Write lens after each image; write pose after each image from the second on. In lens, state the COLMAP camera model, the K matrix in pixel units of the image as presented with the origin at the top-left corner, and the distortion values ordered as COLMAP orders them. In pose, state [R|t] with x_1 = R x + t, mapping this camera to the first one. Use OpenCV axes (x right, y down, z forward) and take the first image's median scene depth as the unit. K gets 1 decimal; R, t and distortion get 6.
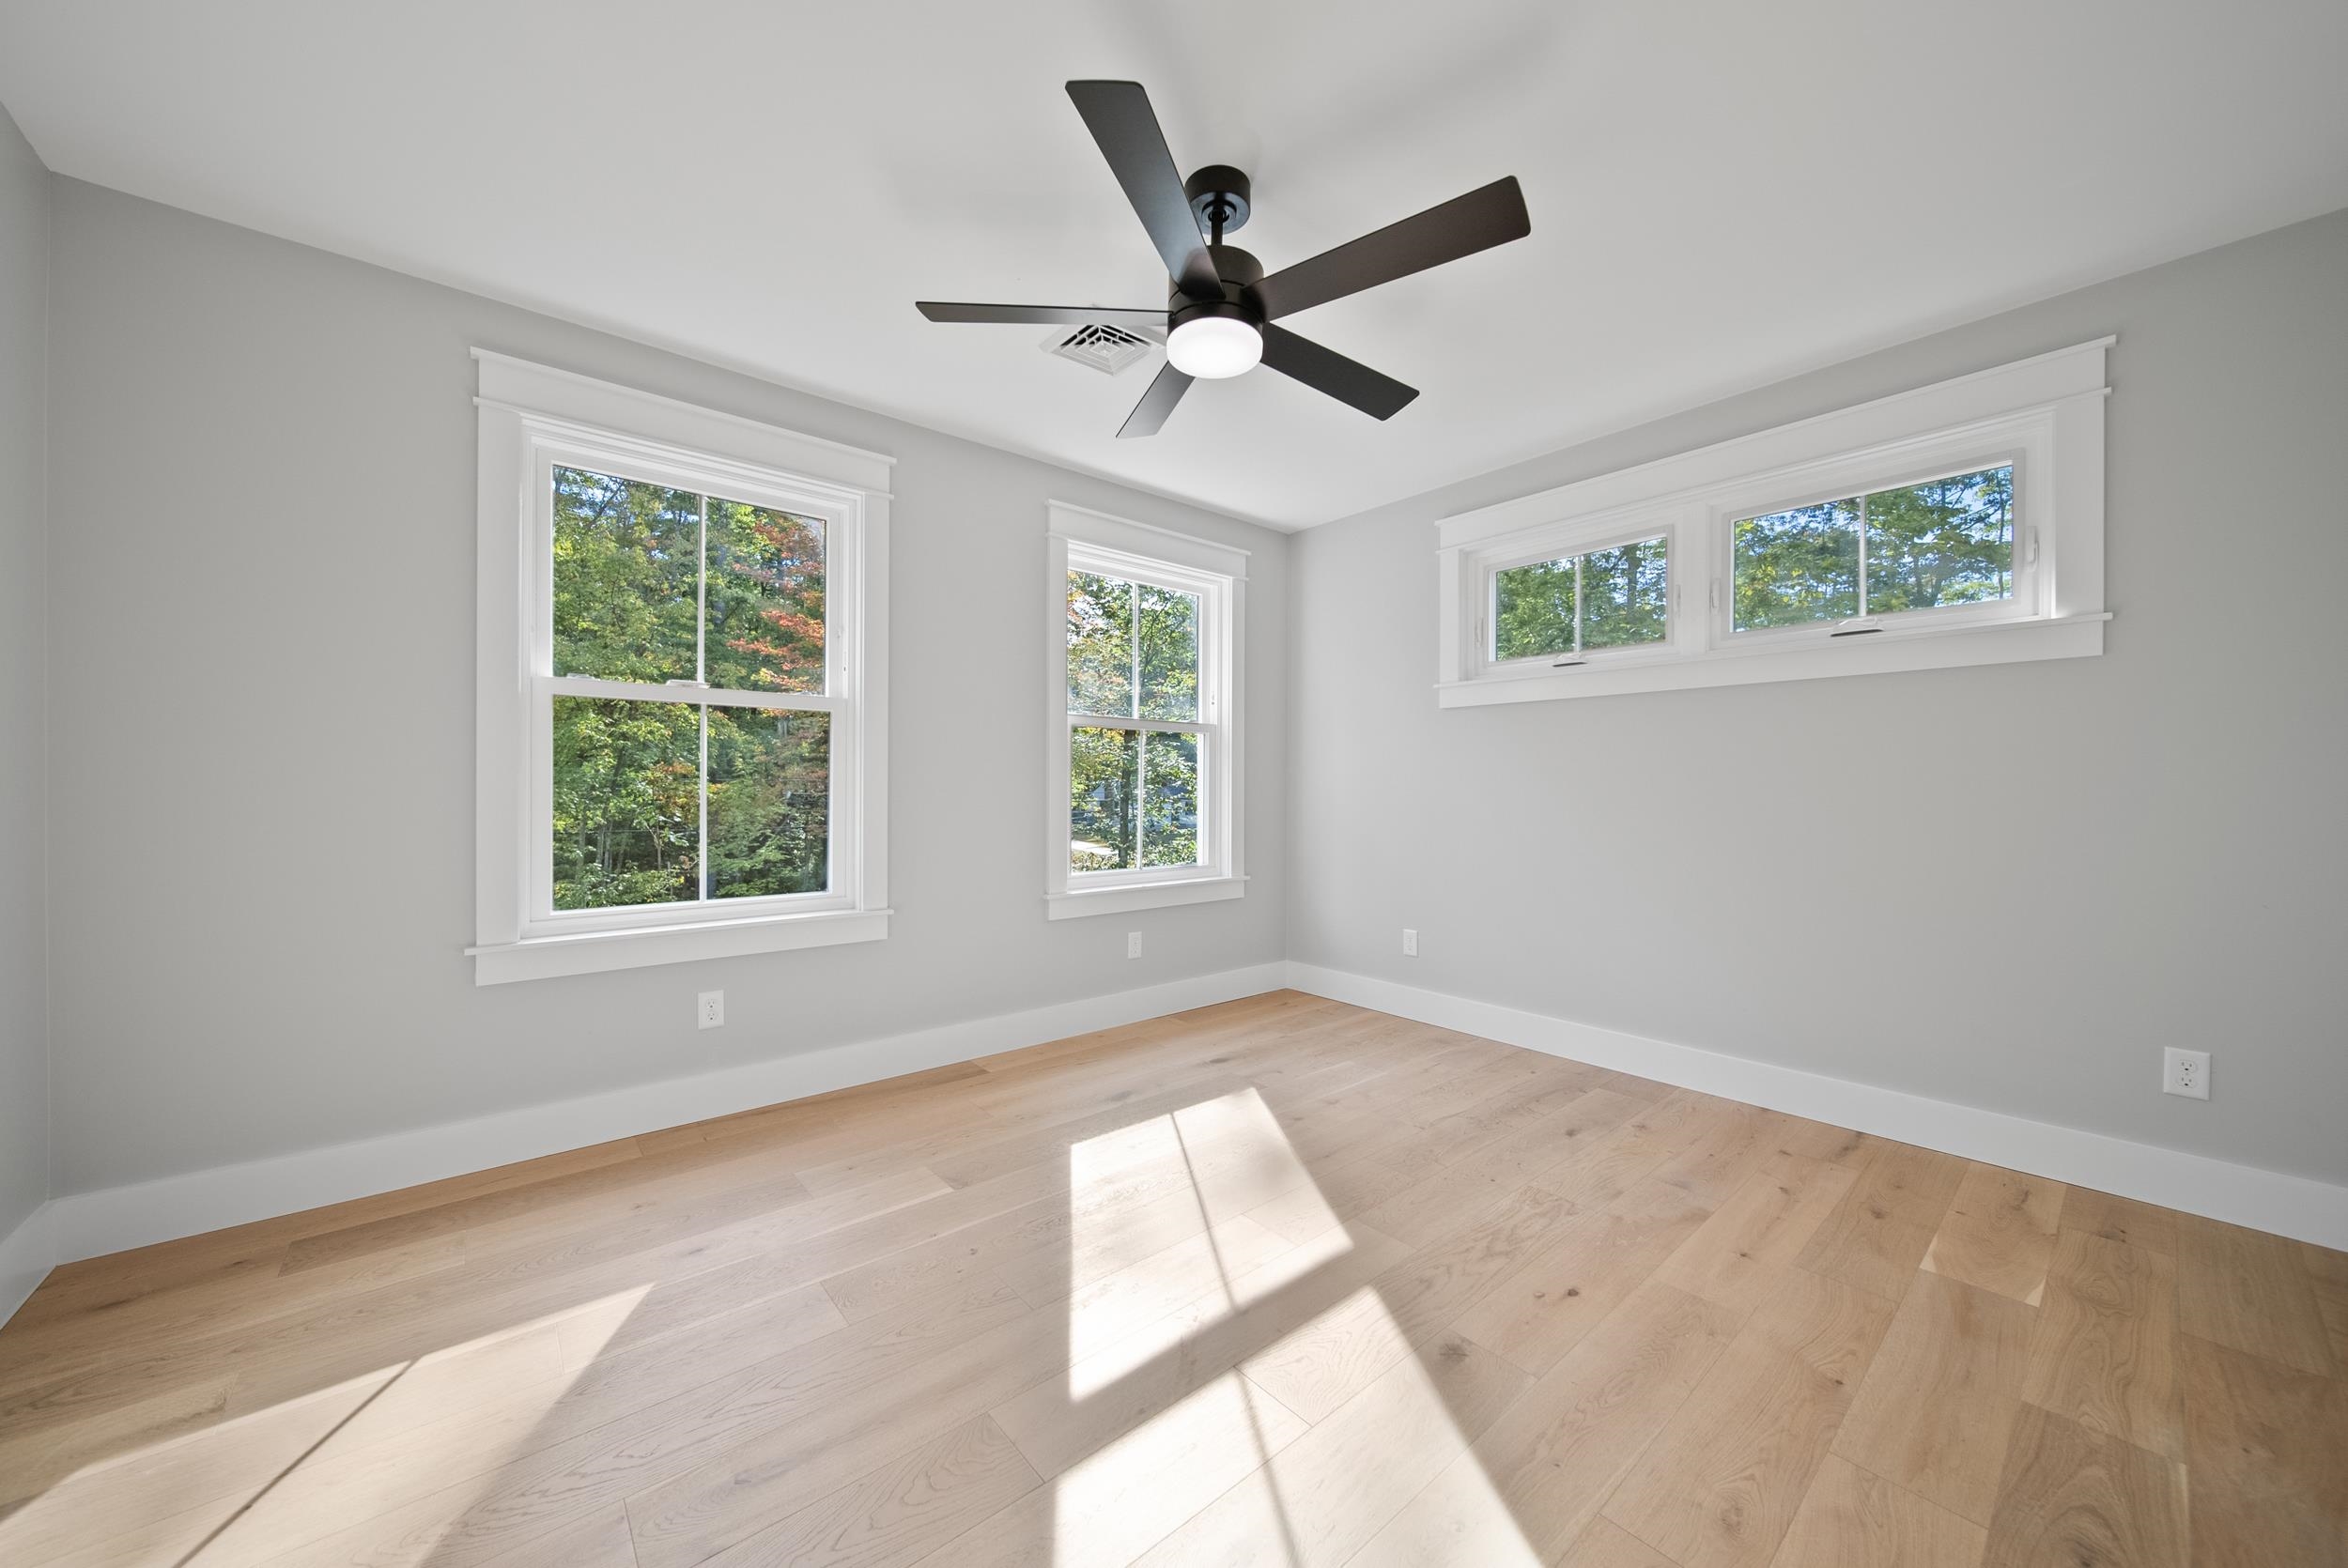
lens RADIAL K [[830.1, 0, 1175.0], [0, 830.1, 789.5], [0, 0, 1]] dist [0.001928, -0.002580]
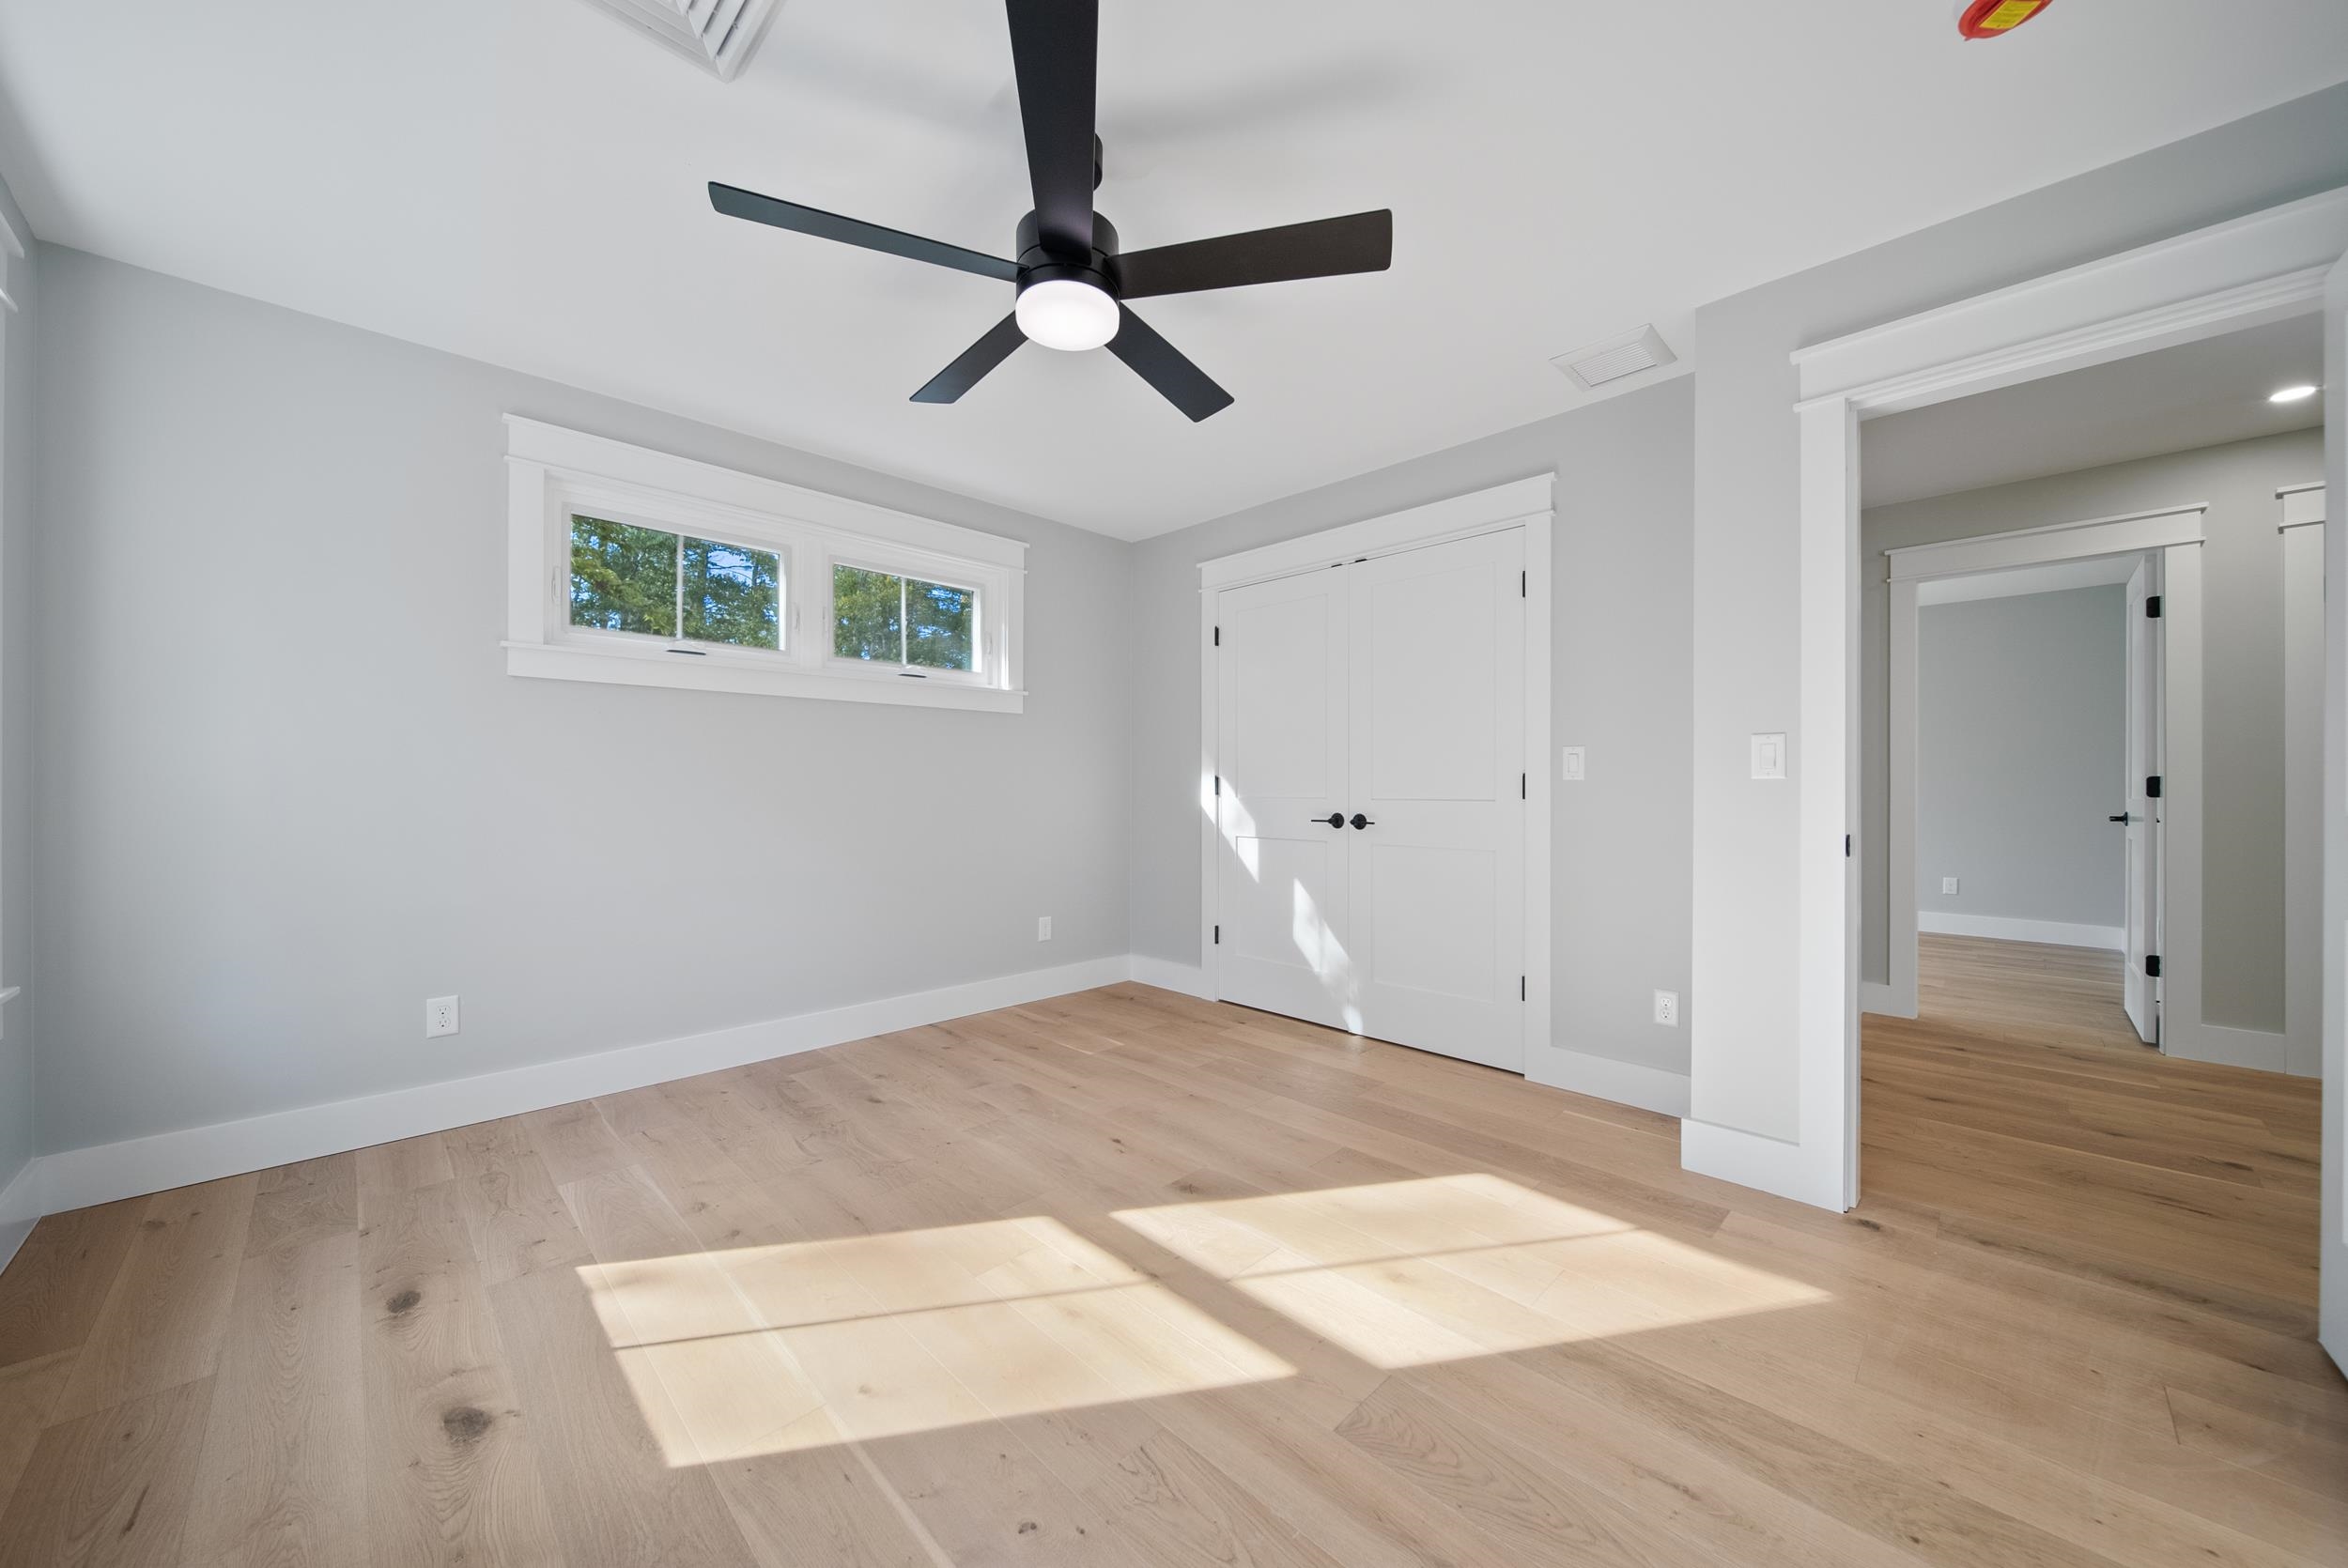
lens RADIAL K [[830.1, 0, 1175.0], [0, 830.1, 789.5], [0, 0, 1]] dist [0.001928, -0.002580]
pose [[-0.087142, -0.003415, 0.996190, -0.620667], [0.002875, 0.999989, 0.003680, 0.000581], [-0.996192, 0.003185, -0.087132, 0.671623]]
